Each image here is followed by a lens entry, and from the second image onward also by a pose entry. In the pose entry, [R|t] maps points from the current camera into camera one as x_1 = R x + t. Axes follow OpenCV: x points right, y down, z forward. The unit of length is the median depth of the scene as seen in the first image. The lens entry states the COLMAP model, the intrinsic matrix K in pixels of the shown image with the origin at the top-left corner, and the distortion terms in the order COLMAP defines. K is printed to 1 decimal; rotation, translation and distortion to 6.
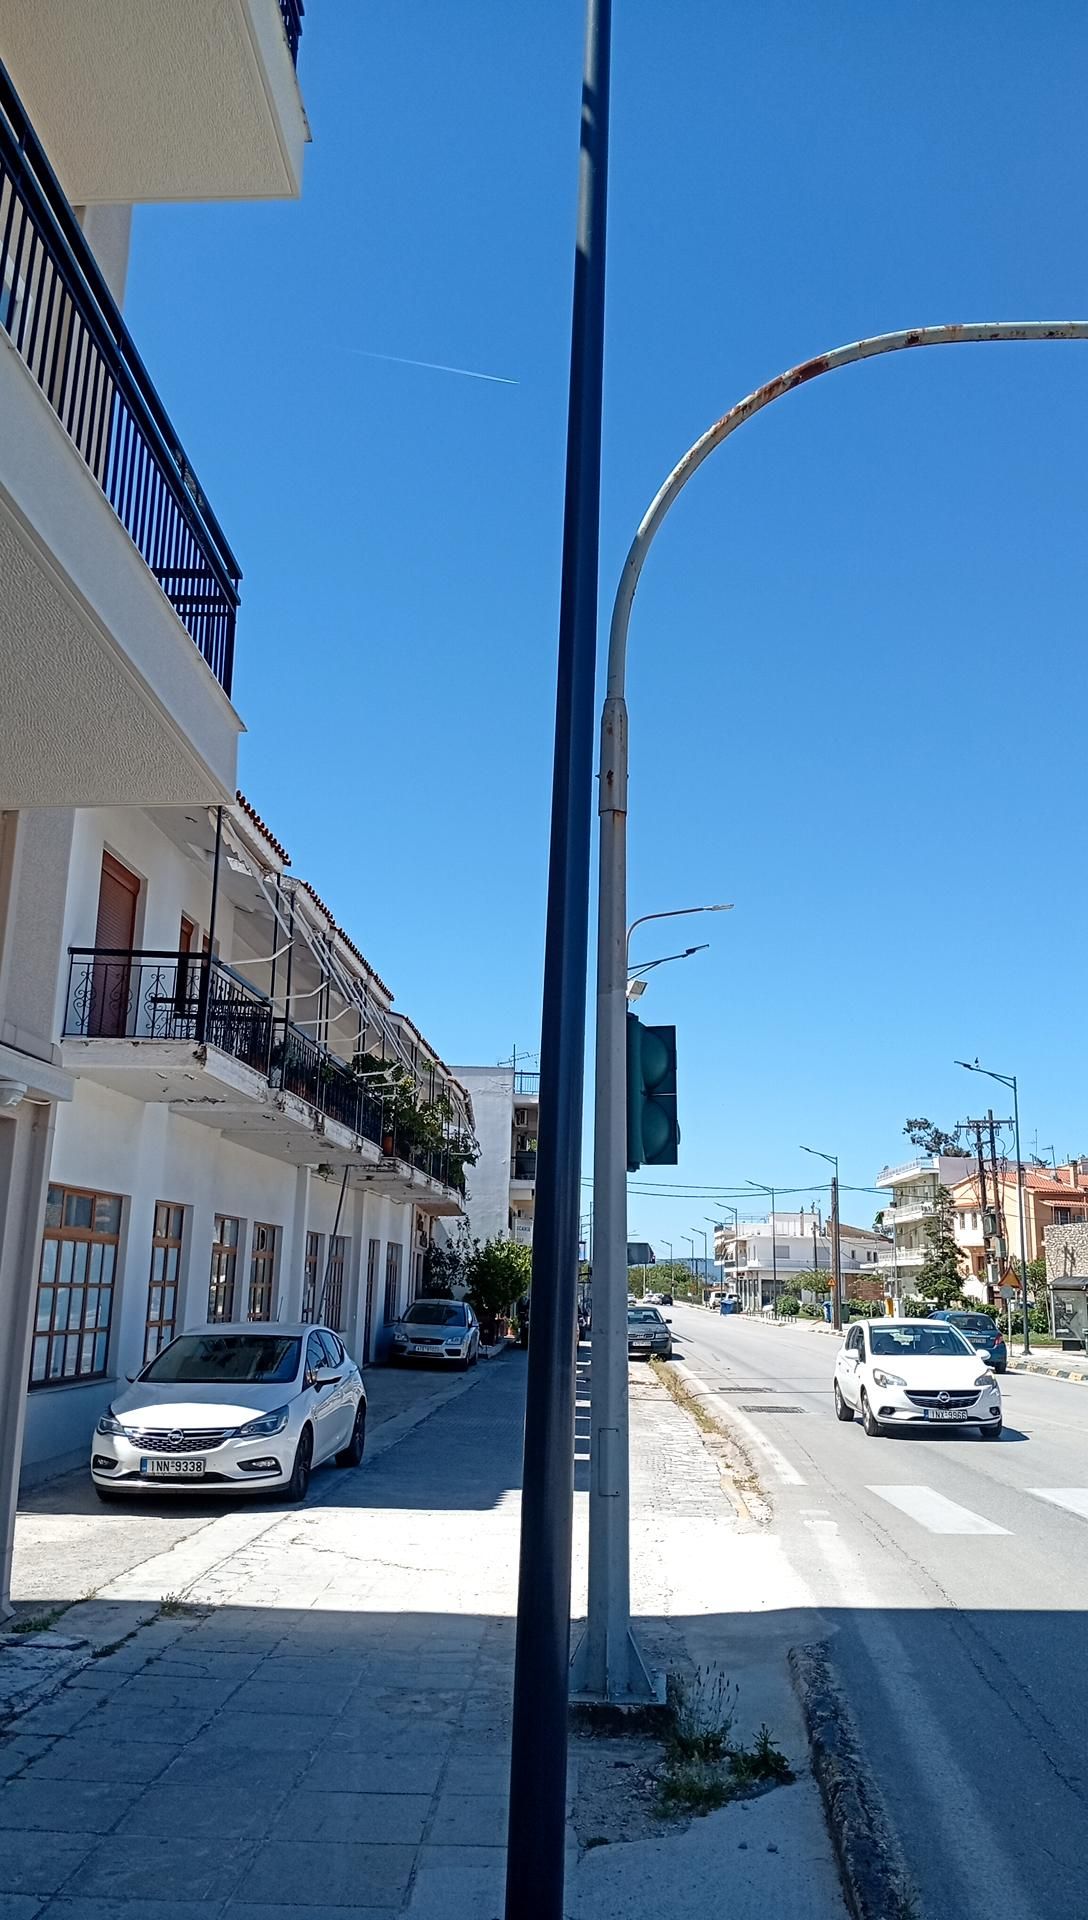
lens RADIAL K [[1488.0, 0, 550.9], [0, 1488.0, 949.6], [0, 0, 1]] dist [0.162617, -0.347823]
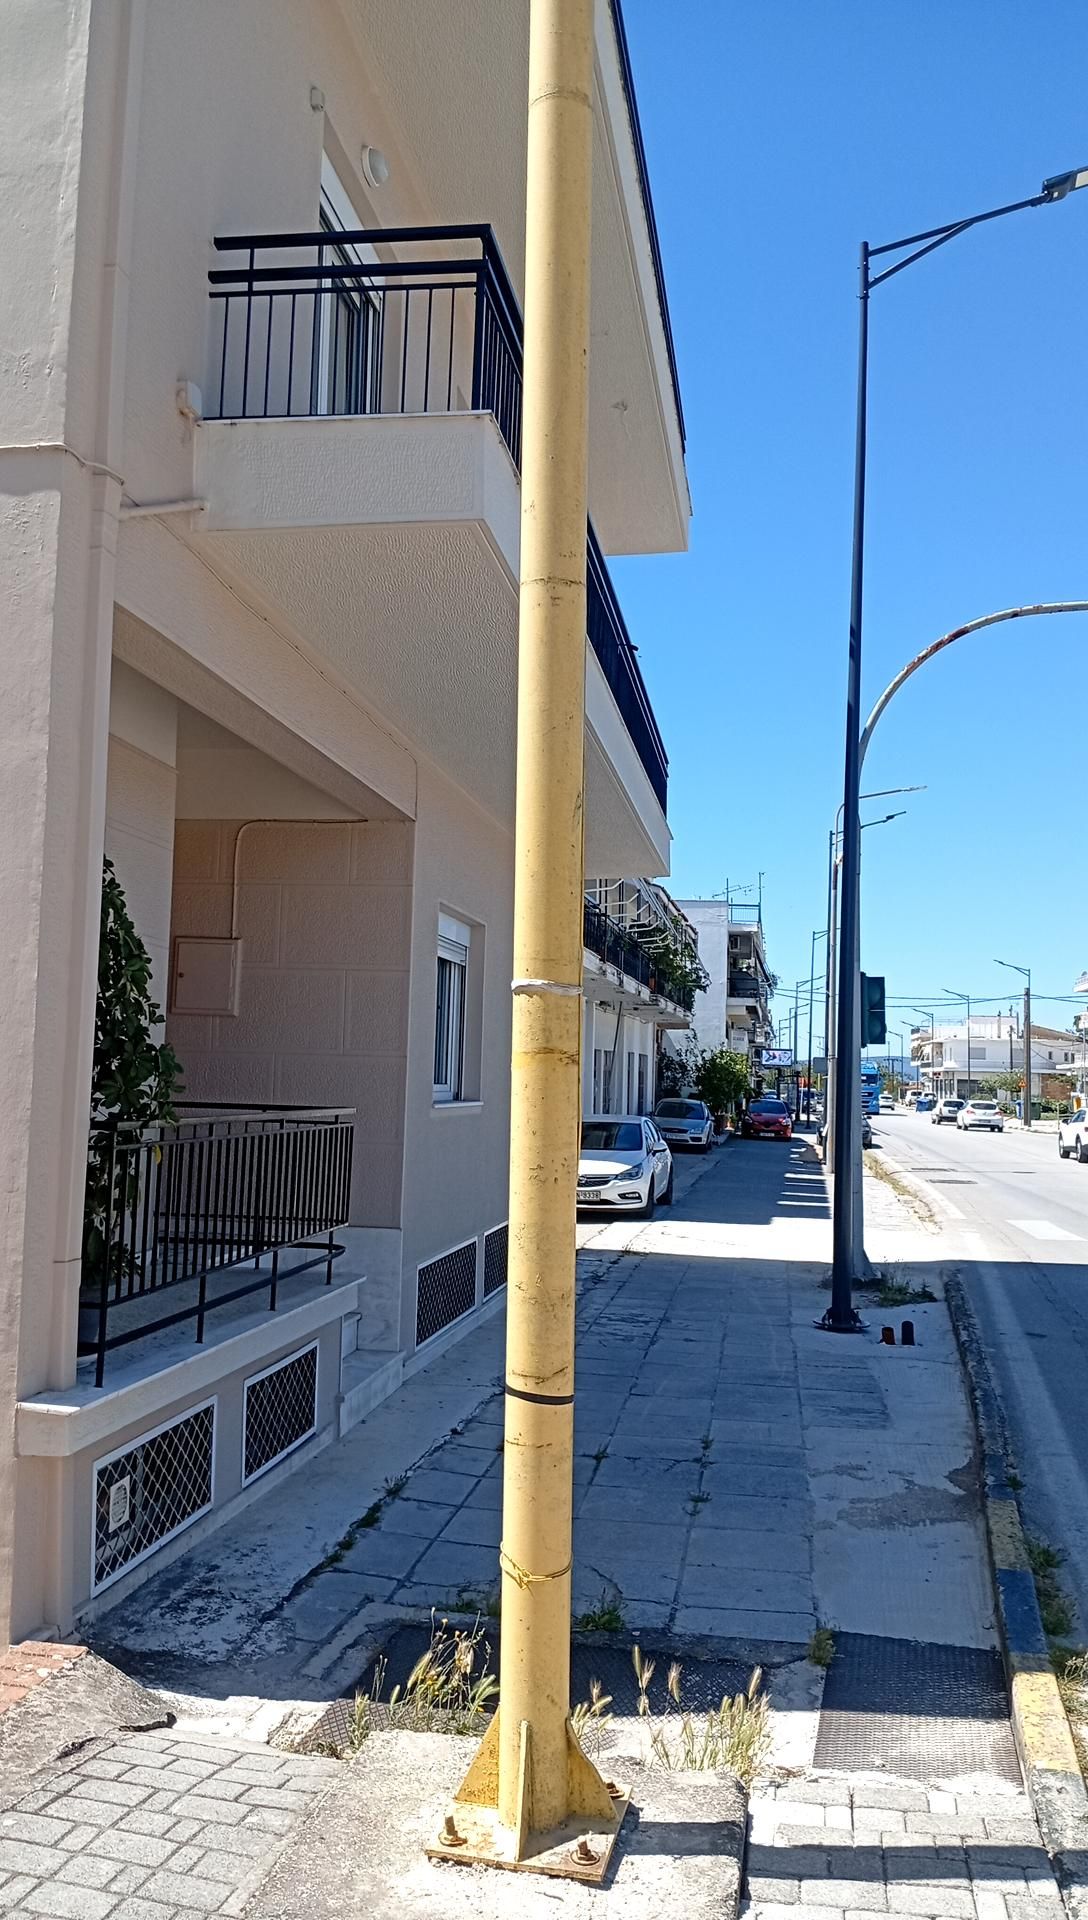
lens RADIAL K [[1488.0, 0, 550.9], [0, 1488.0, 949.6], [0, 0, 1]] dist [0.162617, -0.347823]
pose [[0.991745, -0.009238, -0.127890, -0.022964], [0.025949, 0.991224, 0.129624, -0.056733], [0.125570, -0.131873, 0.983281, -0.230655]]
